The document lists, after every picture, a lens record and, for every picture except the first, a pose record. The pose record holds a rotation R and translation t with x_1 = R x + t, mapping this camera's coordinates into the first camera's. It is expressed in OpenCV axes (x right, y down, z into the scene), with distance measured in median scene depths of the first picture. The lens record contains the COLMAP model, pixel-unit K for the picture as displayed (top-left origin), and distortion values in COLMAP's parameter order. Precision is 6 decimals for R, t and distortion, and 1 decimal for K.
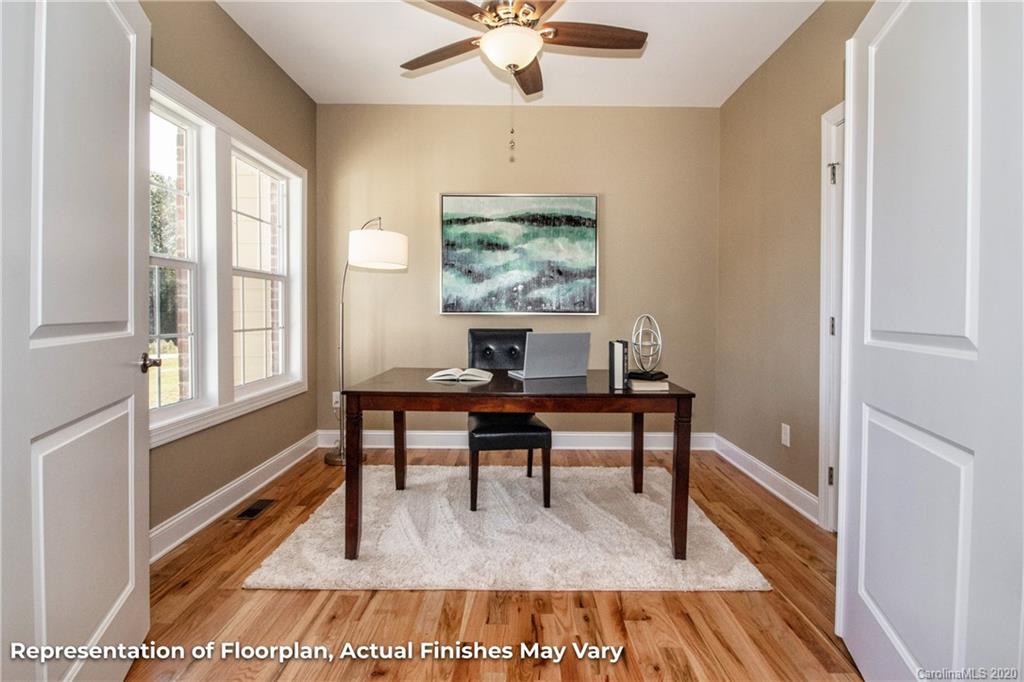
lens RADIAL K [[493.8, 0, 503.0], [0, 493.8, 346.5], [0, 0, 1]] dist [-0.005402, -0.009815]
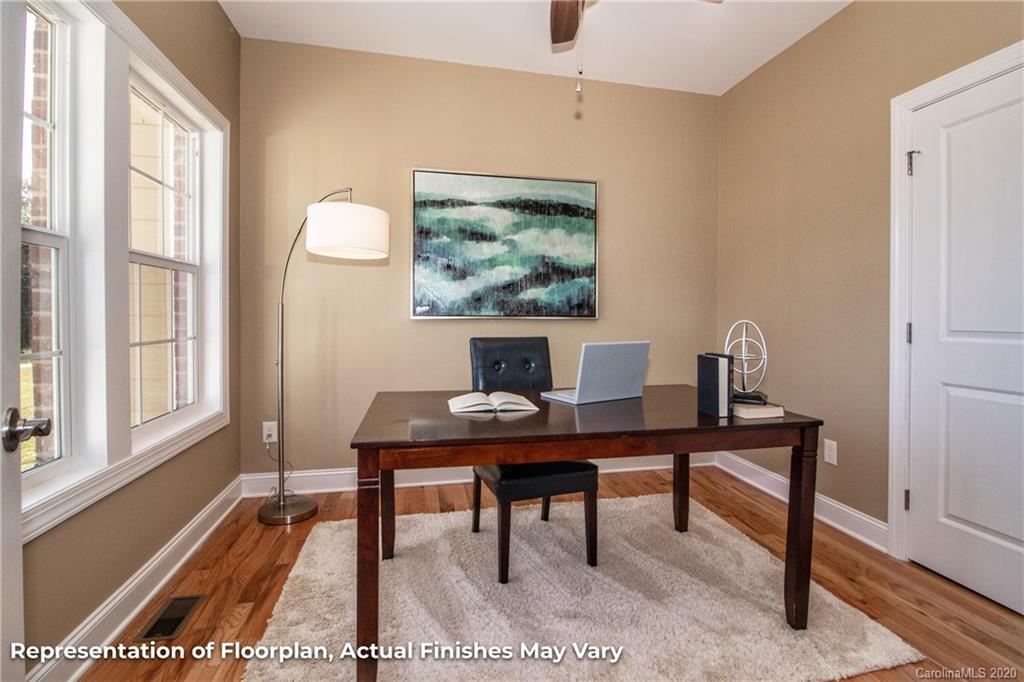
lens RADIAL K [[493.8, 0, 515.7], [0, 493.8, 340.2], [0, 0, 1]] dist [-0.005402, -0.009815]
pose [[0.972491, -0.011107, 0.232677, -0.185506], [0.015020, 0.999774, -0.015050, -0.019829], [-0.232457, 0.018131, 0.972438, 0.232019]]
